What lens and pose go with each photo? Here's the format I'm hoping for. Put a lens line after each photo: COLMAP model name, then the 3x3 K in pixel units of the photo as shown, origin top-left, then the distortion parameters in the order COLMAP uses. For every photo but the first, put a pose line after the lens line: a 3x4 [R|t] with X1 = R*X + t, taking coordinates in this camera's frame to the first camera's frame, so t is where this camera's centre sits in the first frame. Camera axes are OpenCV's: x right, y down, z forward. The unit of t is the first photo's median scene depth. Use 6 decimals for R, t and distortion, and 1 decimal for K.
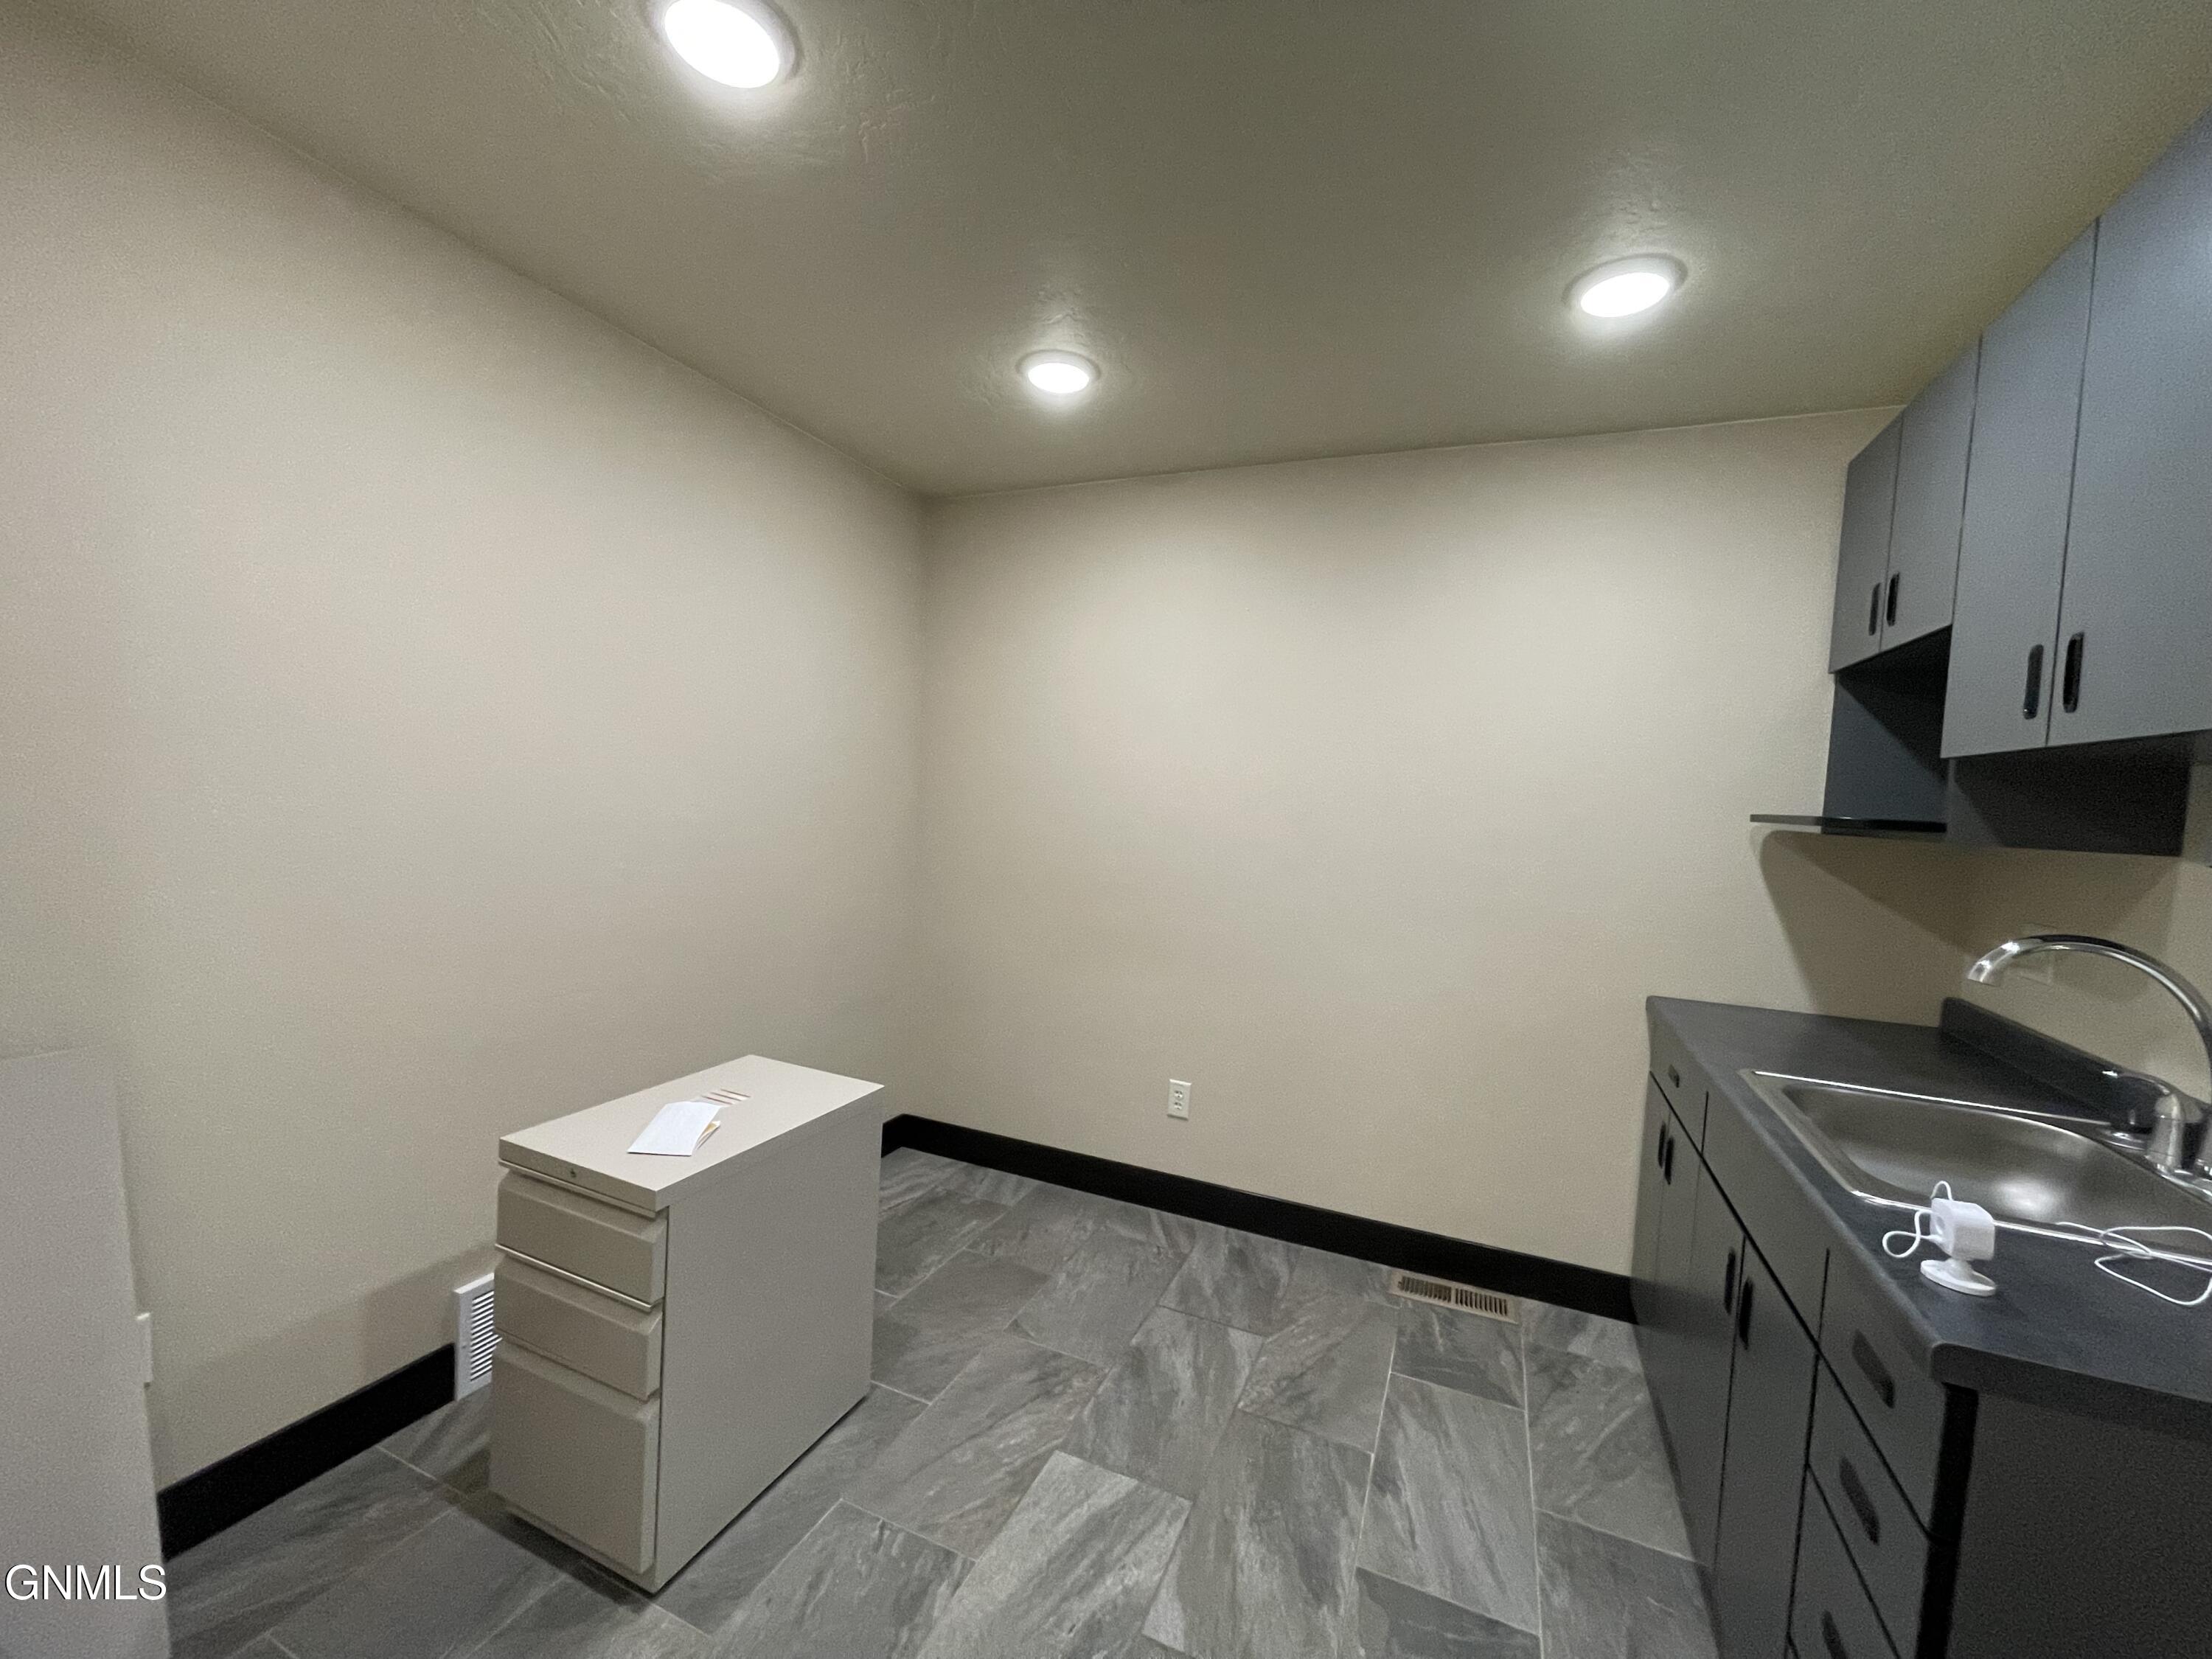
lens RADIAL K [[893.8, 0, 1098.0], [0, 893.8, 824.2], [0, 0, 1]] dist [-0.009074, 0.003683]
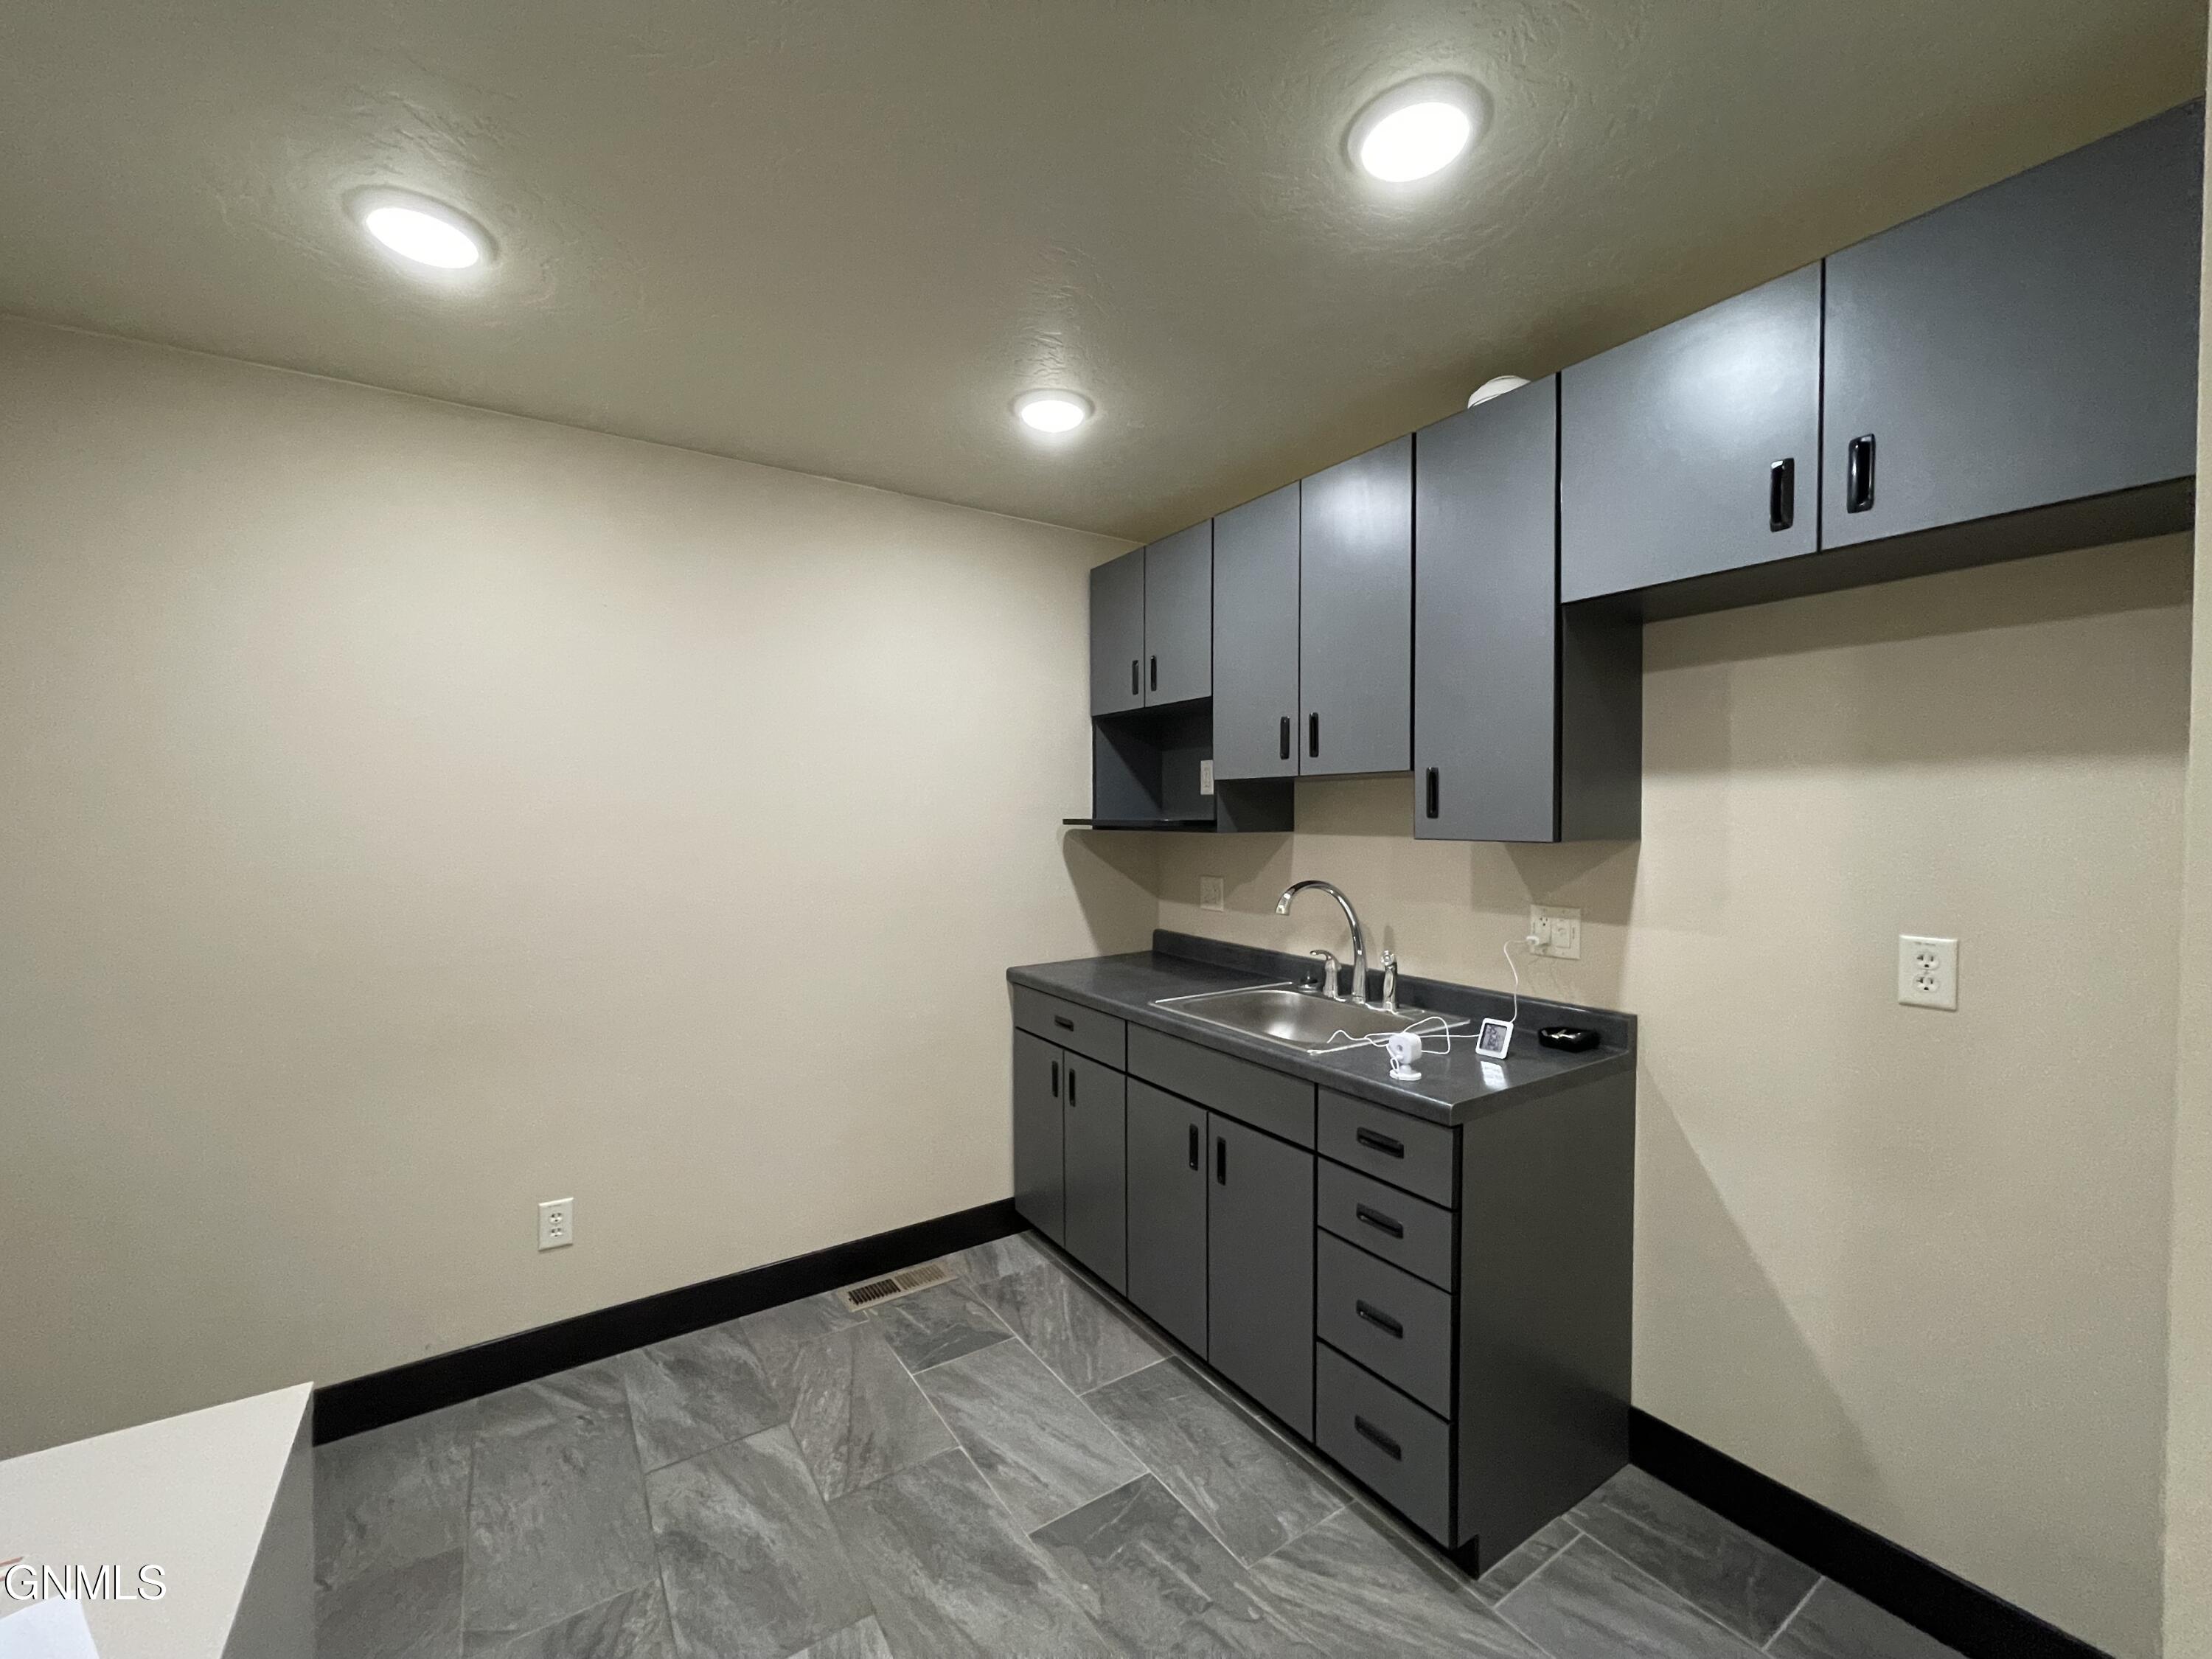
lens RADIAL K [[893.8, 0, 1110.3], [0, 893.8, 831.9], [0, 0, 1]] dist [-0.009074, 0.003683]
pose [[0.530774, -0.066610, 0.844892, -0.410873], [0.061966, 0.997288, 0.039697, -0.045748], [-0.845245, 0.031284, 0.533462, 0.247321]]
